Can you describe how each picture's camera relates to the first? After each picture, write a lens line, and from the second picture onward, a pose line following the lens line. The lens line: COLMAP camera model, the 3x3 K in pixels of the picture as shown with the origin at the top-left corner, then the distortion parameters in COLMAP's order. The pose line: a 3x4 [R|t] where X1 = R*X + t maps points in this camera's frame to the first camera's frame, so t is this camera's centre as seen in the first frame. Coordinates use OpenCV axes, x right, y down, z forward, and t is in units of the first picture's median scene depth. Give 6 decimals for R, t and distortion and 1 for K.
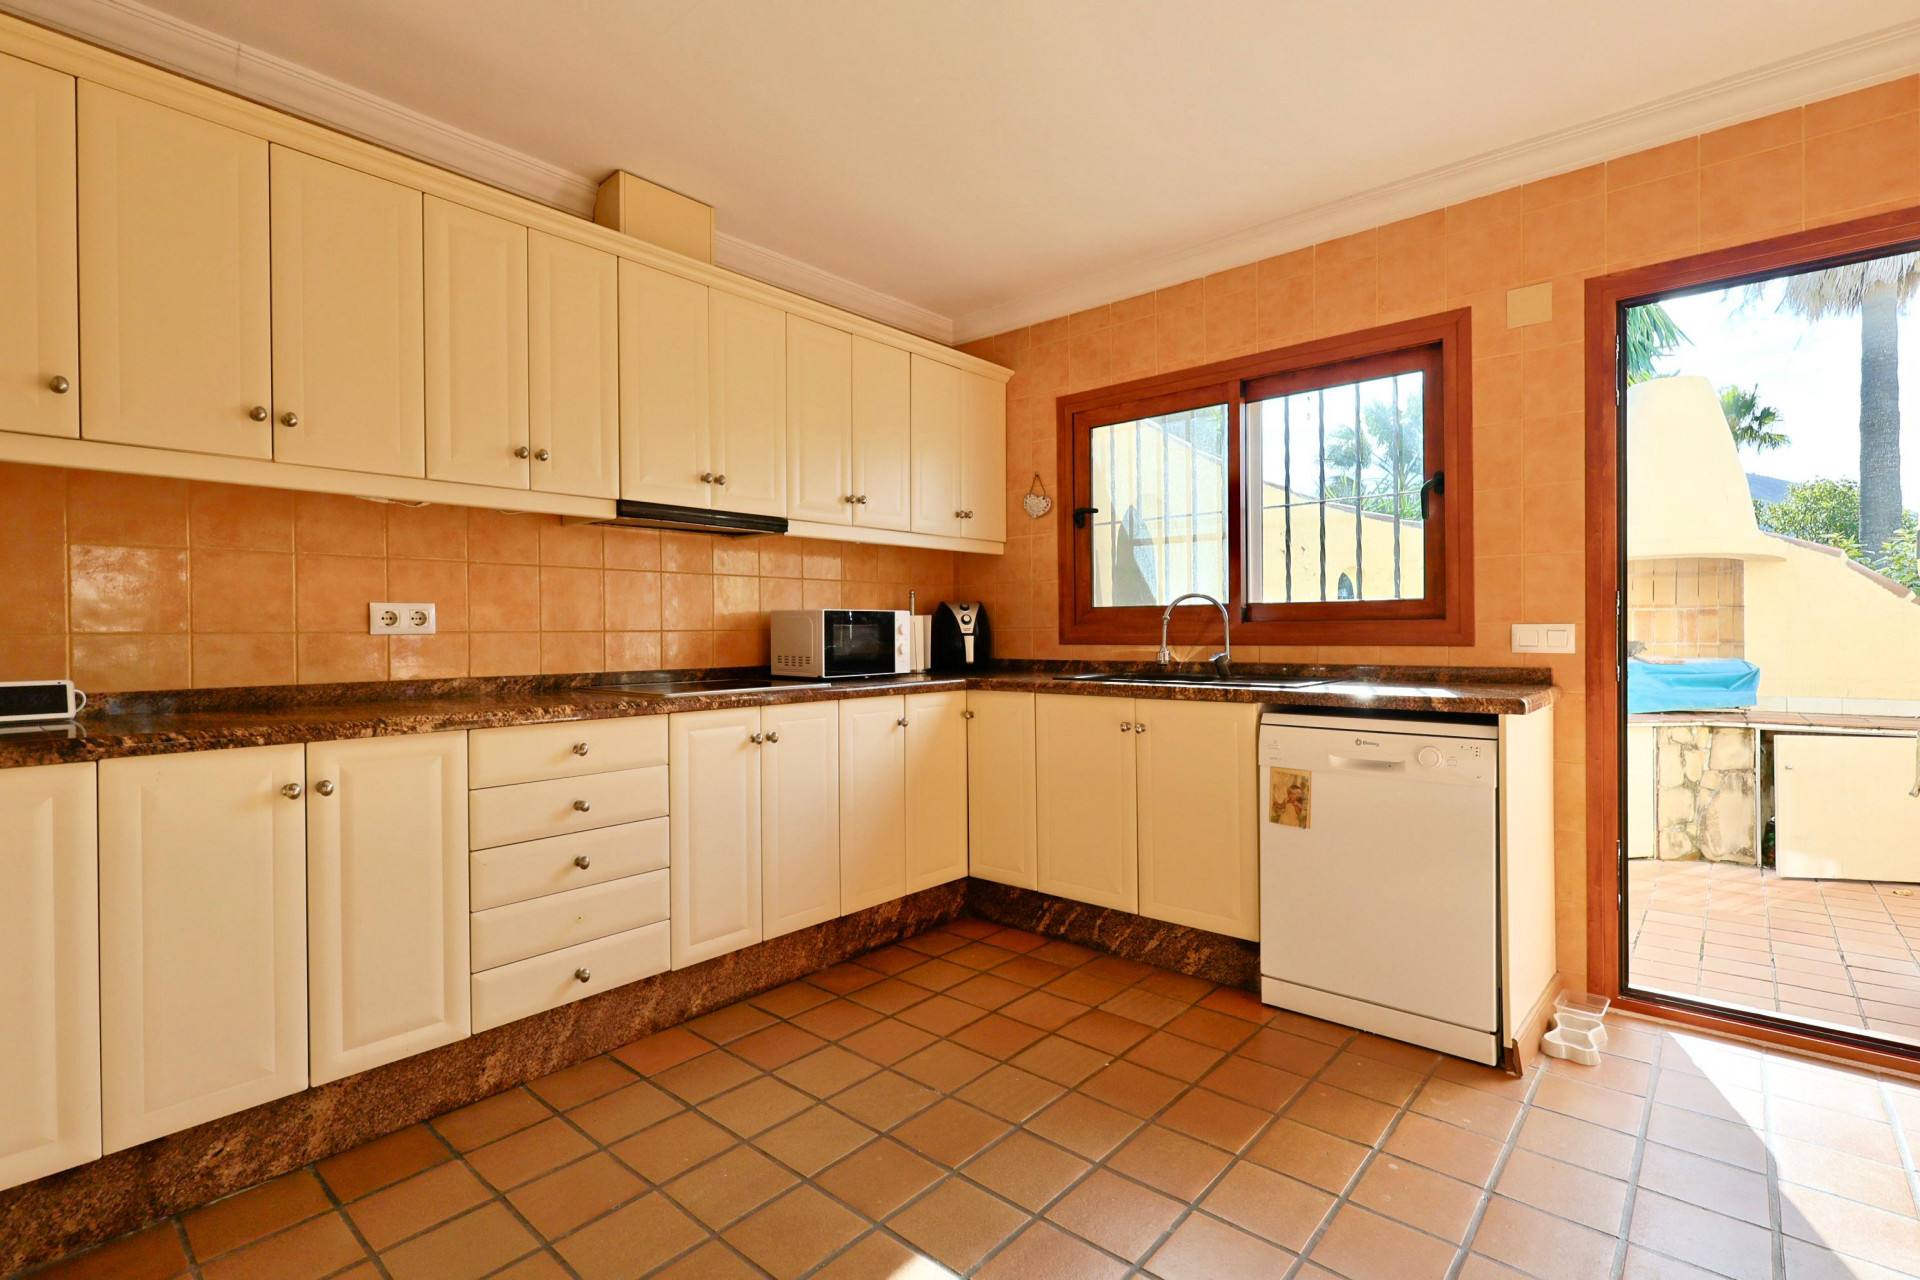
lens RADIAL K [[892.7, 0, 957.2], [0, 892.7, 632.0], [0, 0, 1]] dist [0.021602, -0.000612]
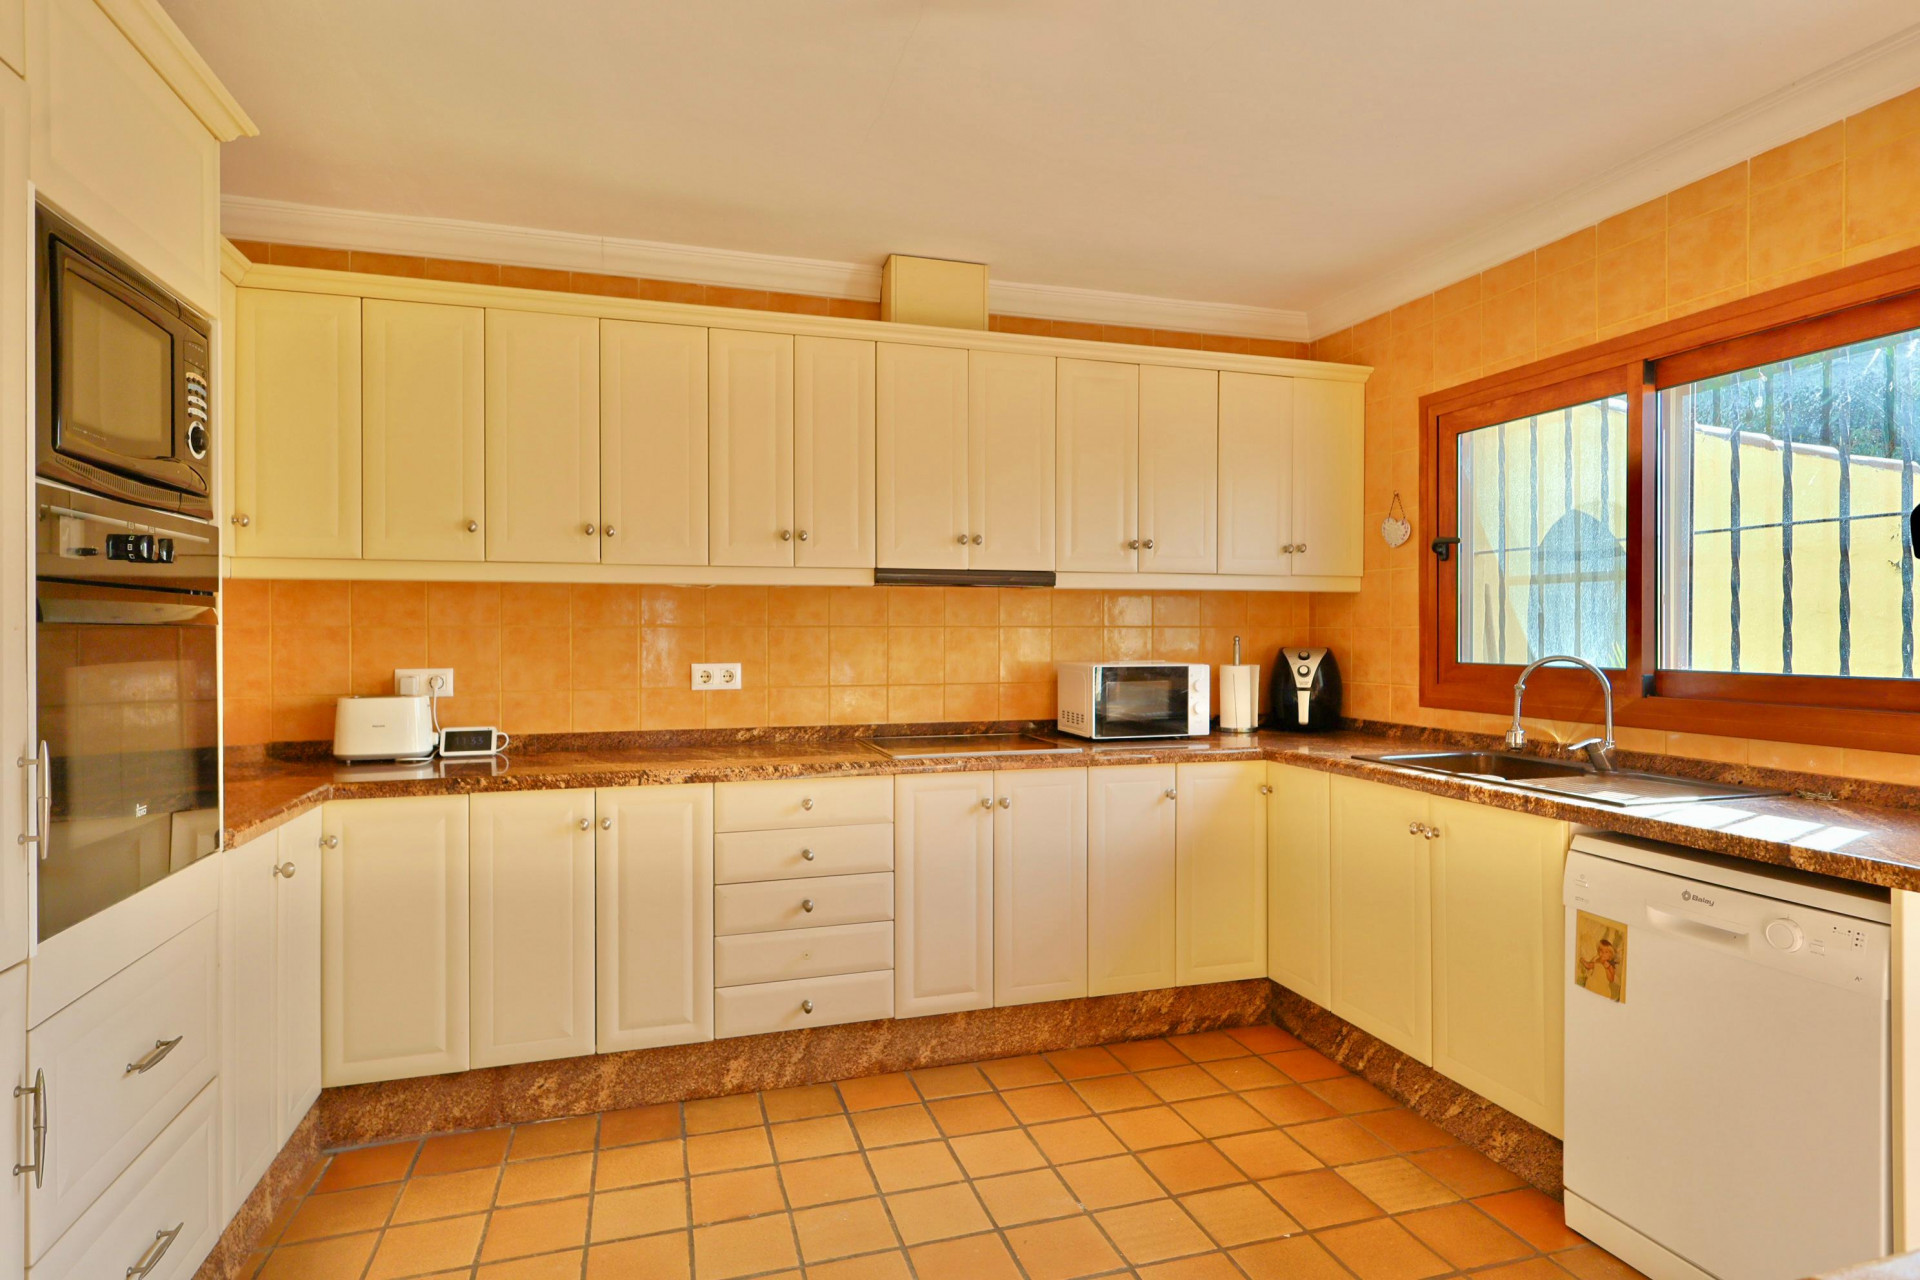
lens RADIAL K [[1026.7, 0, 962.2], [0, 1026.7, 634.9], [0, 0, 1]] dist [0.026416, -0.000838]
pose [[0.857263, 0.009203, -0.514796, 0.340818], [-0.007142, 0.999957, 0.005984, -0.075459], [0.514829, -0.001453, 0.857292, 0.000896]]
